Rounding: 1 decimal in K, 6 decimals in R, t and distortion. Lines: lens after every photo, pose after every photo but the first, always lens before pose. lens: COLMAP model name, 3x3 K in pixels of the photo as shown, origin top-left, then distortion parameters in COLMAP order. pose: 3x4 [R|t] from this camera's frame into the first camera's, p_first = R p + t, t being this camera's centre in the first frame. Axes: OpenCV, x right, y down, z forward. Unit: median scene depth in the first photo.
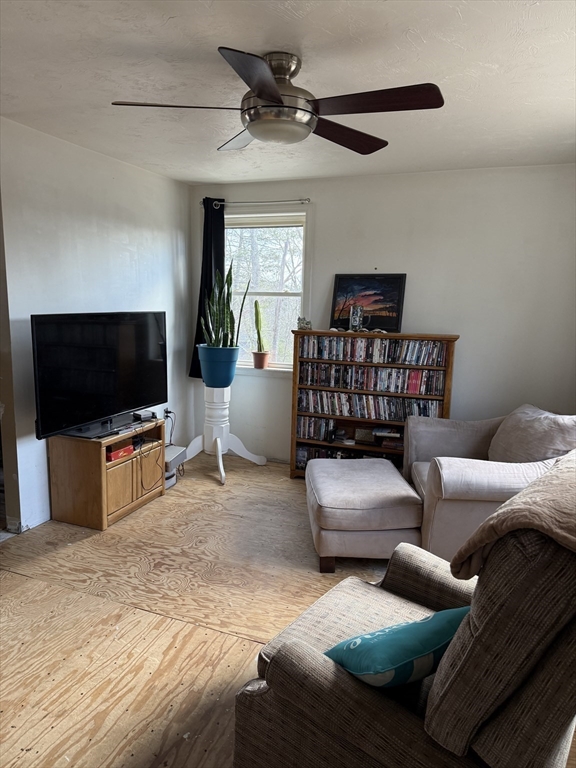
lens RADIAL K [[536.8, 0, 291.2], [0, 536.8, 384.8], [0, 0, 1]] dist [0.058321, -0.065546]
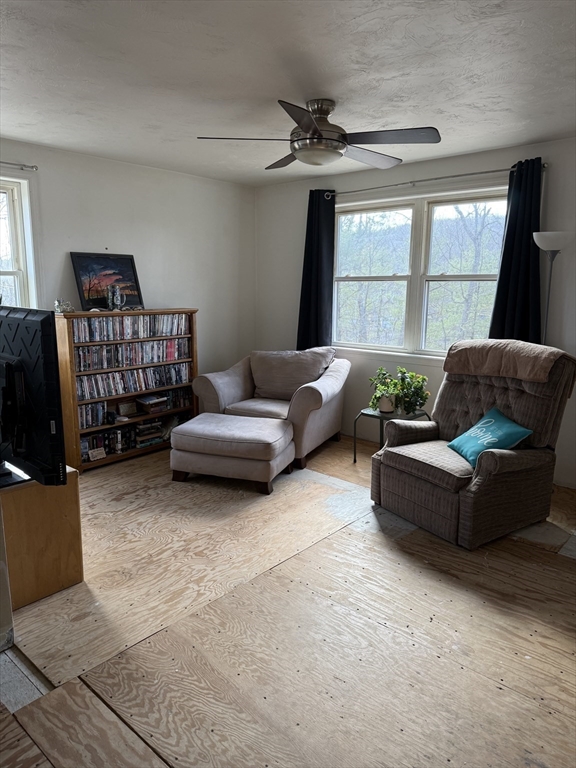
lens RADIAL K [[536.8, 0, 291.2], [0, 536.8, 384.8], [0, 0, 1]] dist [0.058321, -0.065546]
pose [[0.327917, -0.192769, 0.924830, -0.754022], [0.150847, 0.977084, 0.150175, -0.065626], [-0.932586, 0.090263, 0.349481, 0.344369]]
